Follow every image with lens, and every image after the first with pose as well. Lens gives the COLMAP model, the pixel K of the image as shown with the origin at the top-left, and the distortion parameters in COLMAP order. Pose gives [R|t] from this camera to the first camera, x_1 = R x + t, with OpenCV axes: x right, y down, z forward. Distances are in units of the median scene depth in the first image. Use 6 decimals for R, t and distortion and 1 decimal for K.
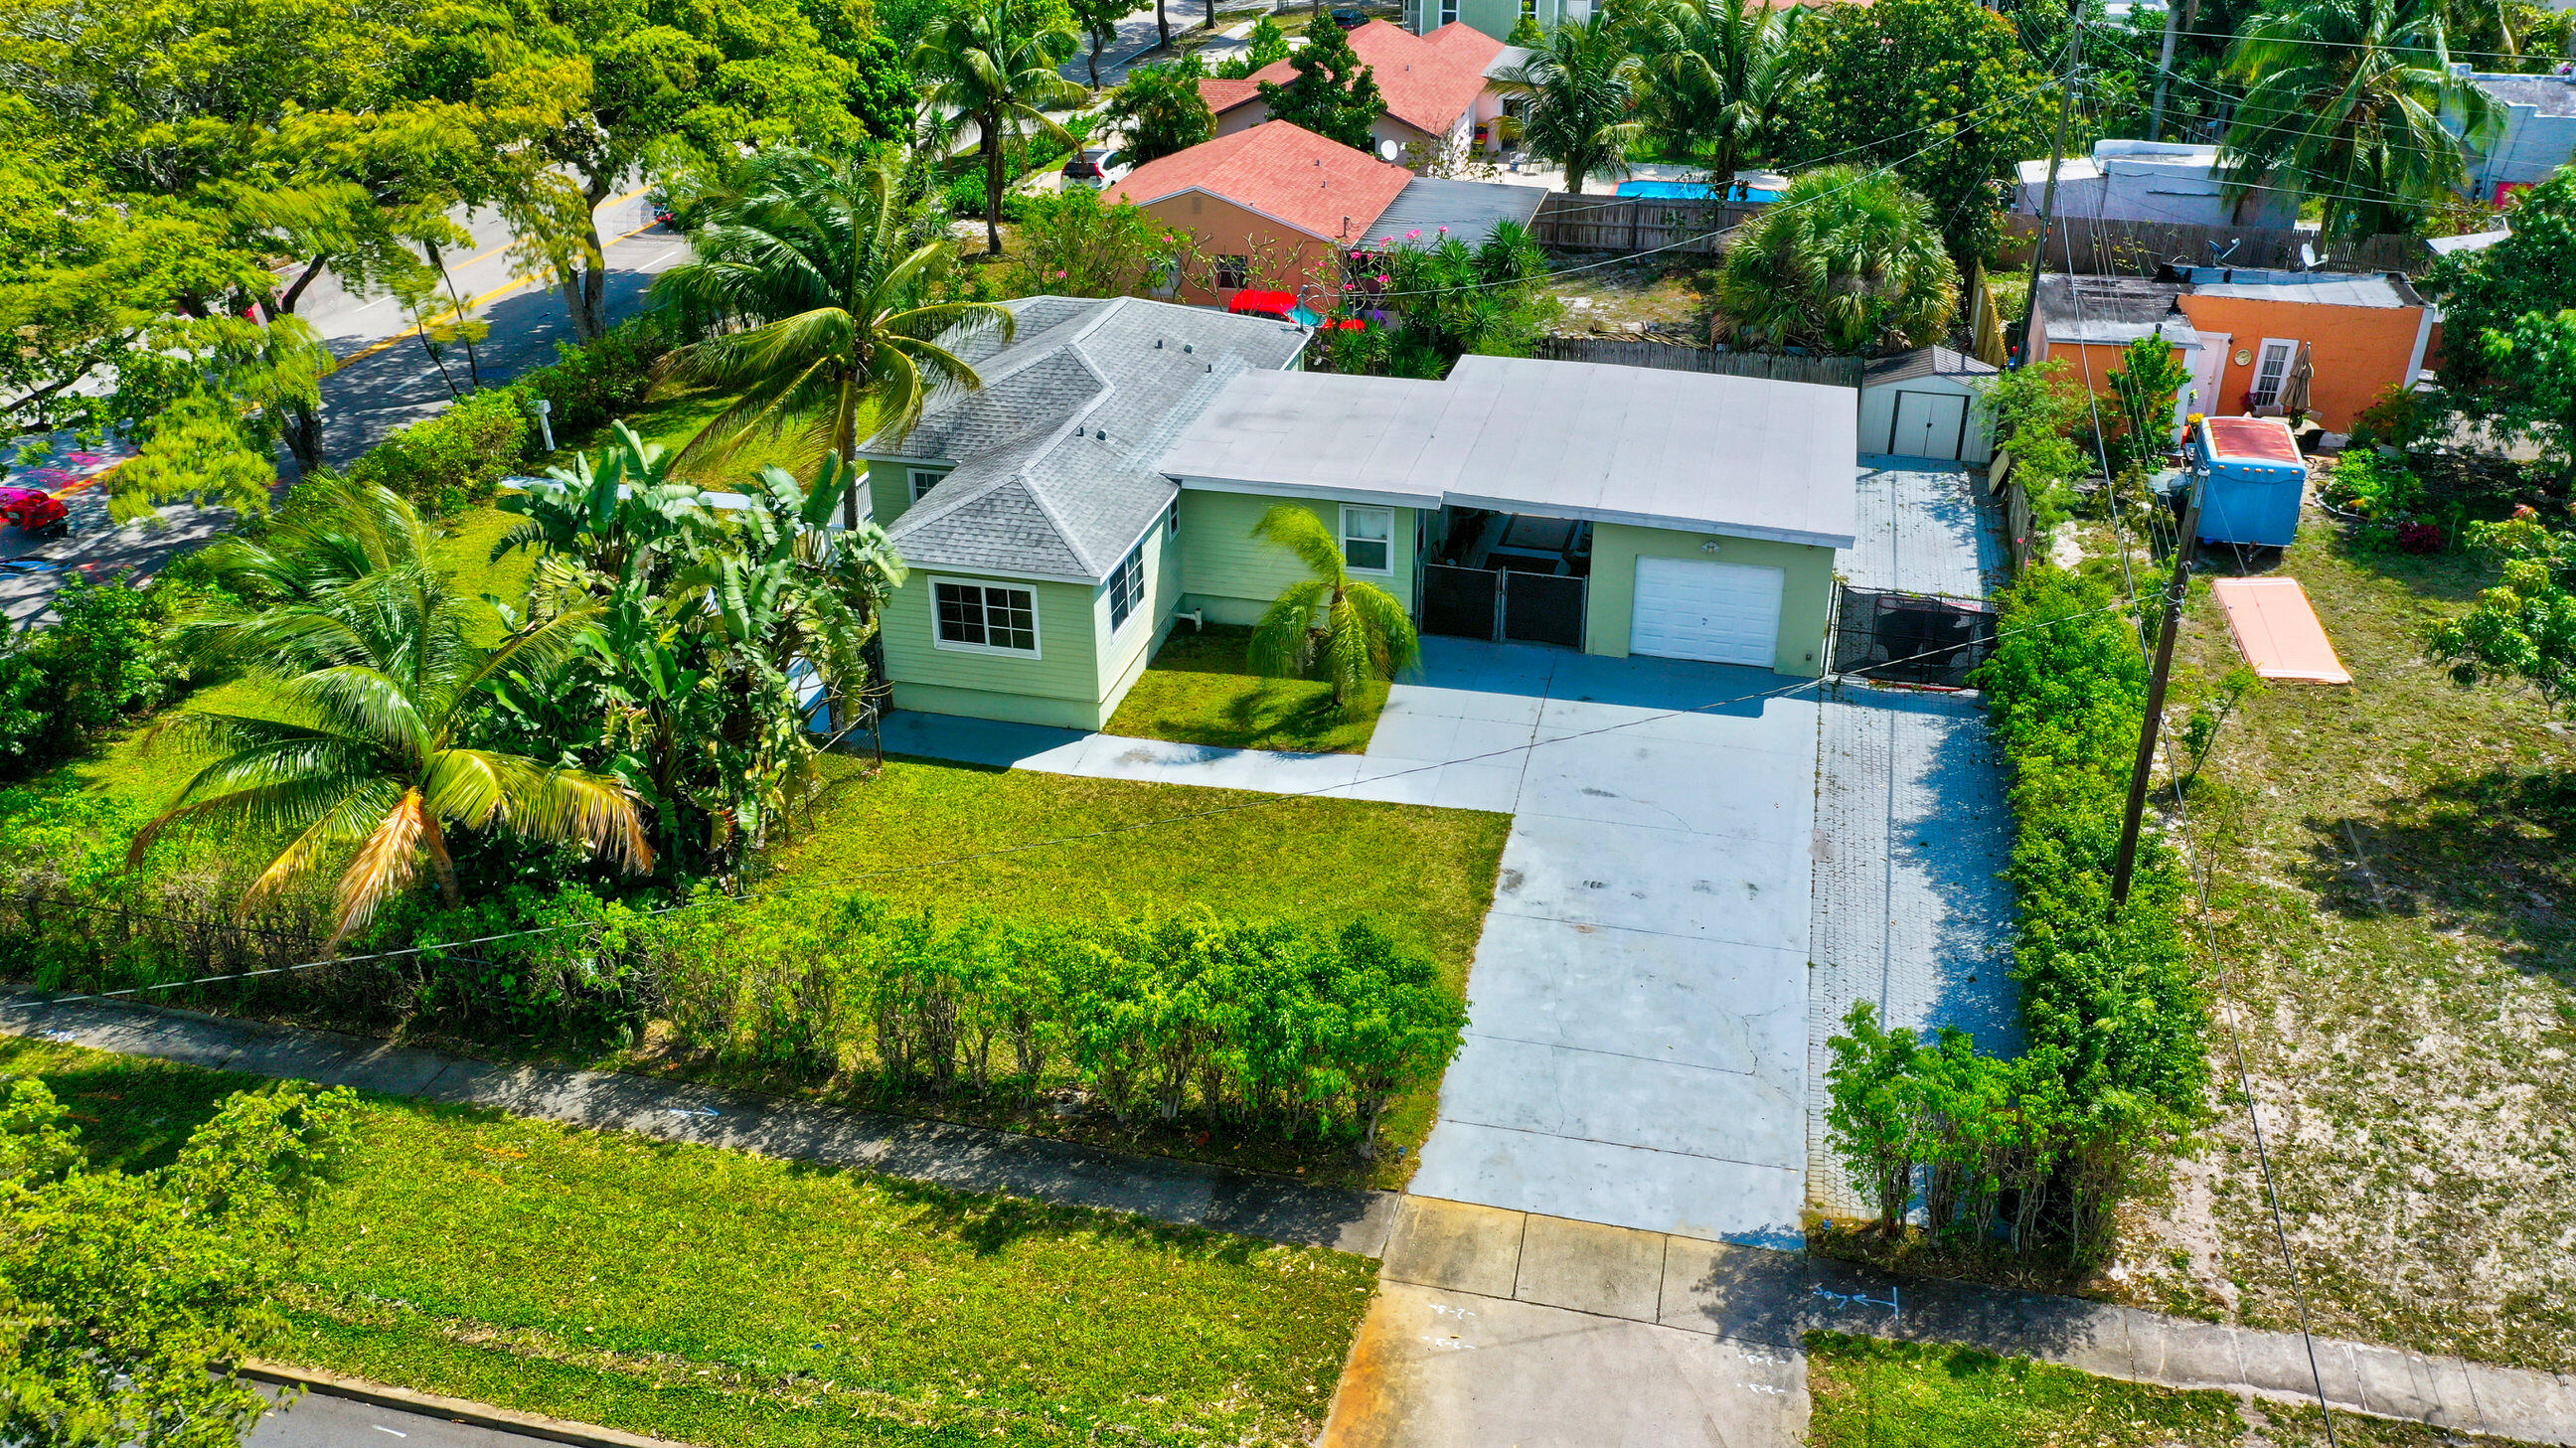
lens RADIAL K [[2027.1, 0, 1286.9], [0, 2027.1, 727.0], [0, 0, 1]] dist [-0.003843, -0.003850]
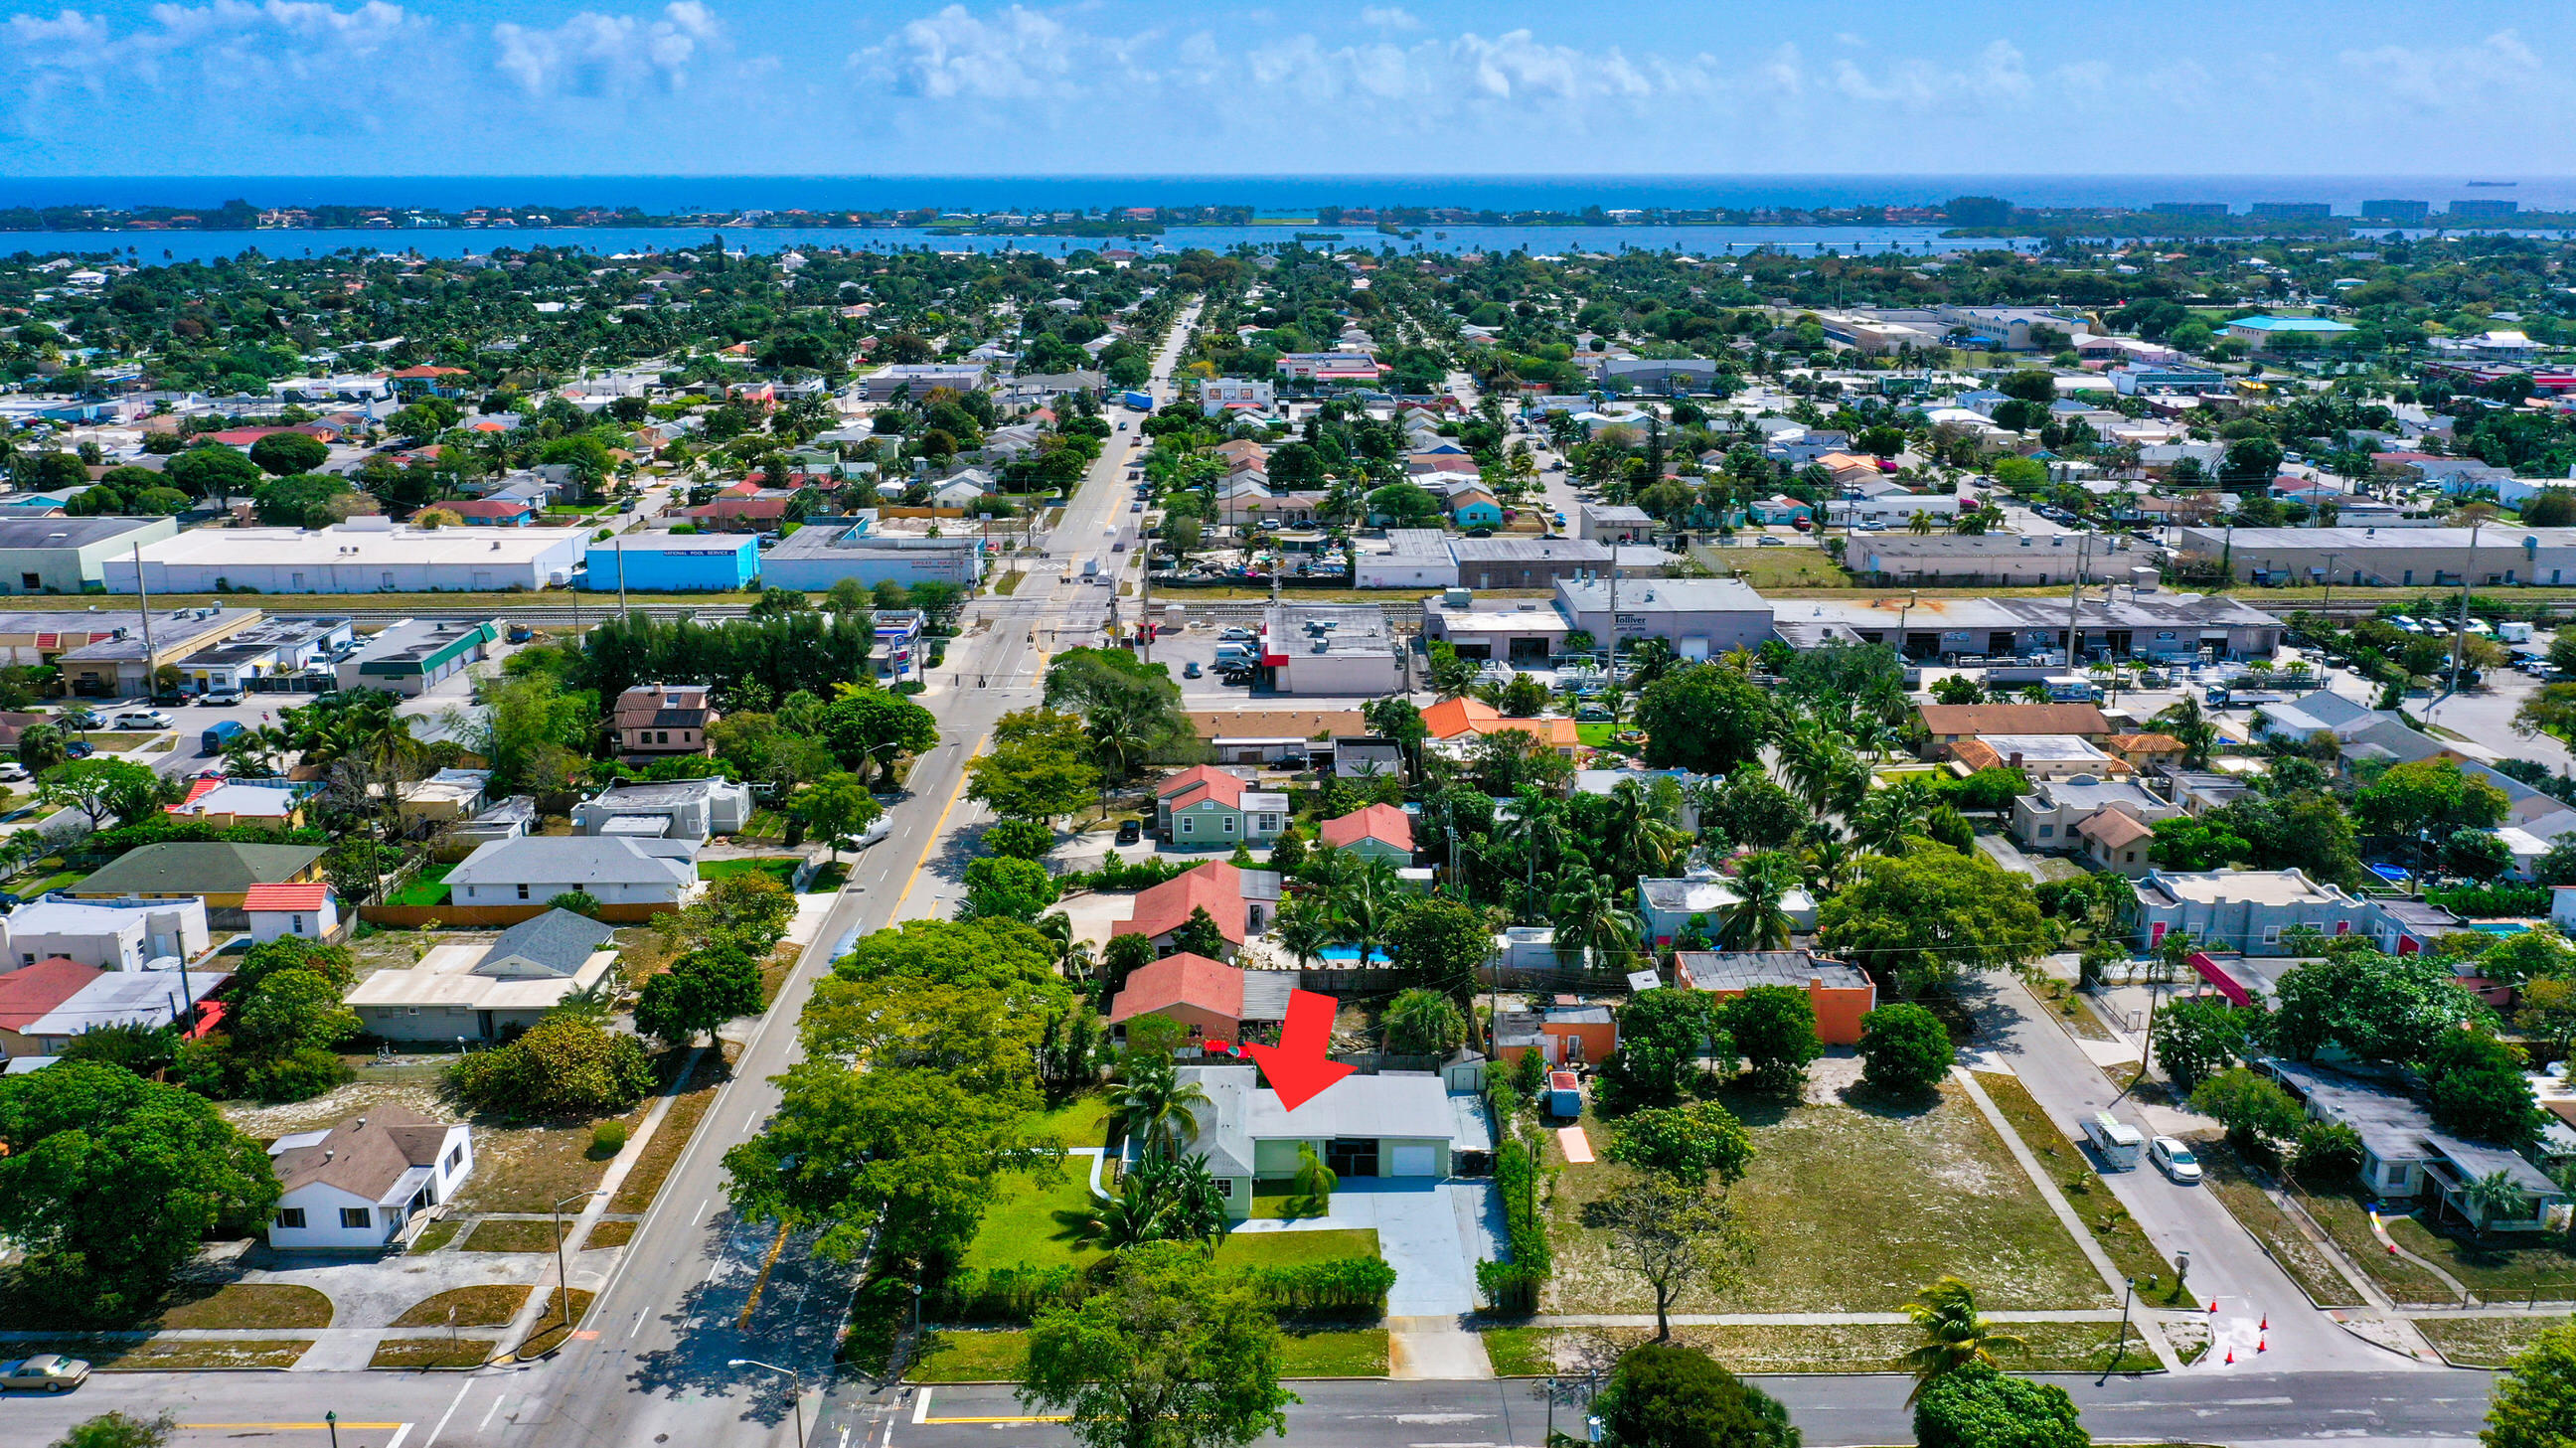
lens RADIAL K [[2027.1, 0, 1288.6], [0, 2027.1, 731.1], [0, 0, 1]] dist [-0.003843, -0.003850]
pose [[0.966401, -0.058654, 0.250259, -0.898771], [0.110306, 0.974043, -0.197667, -0.123888], [-0.232169, 0.218630, 0.947786, -2.598751]]
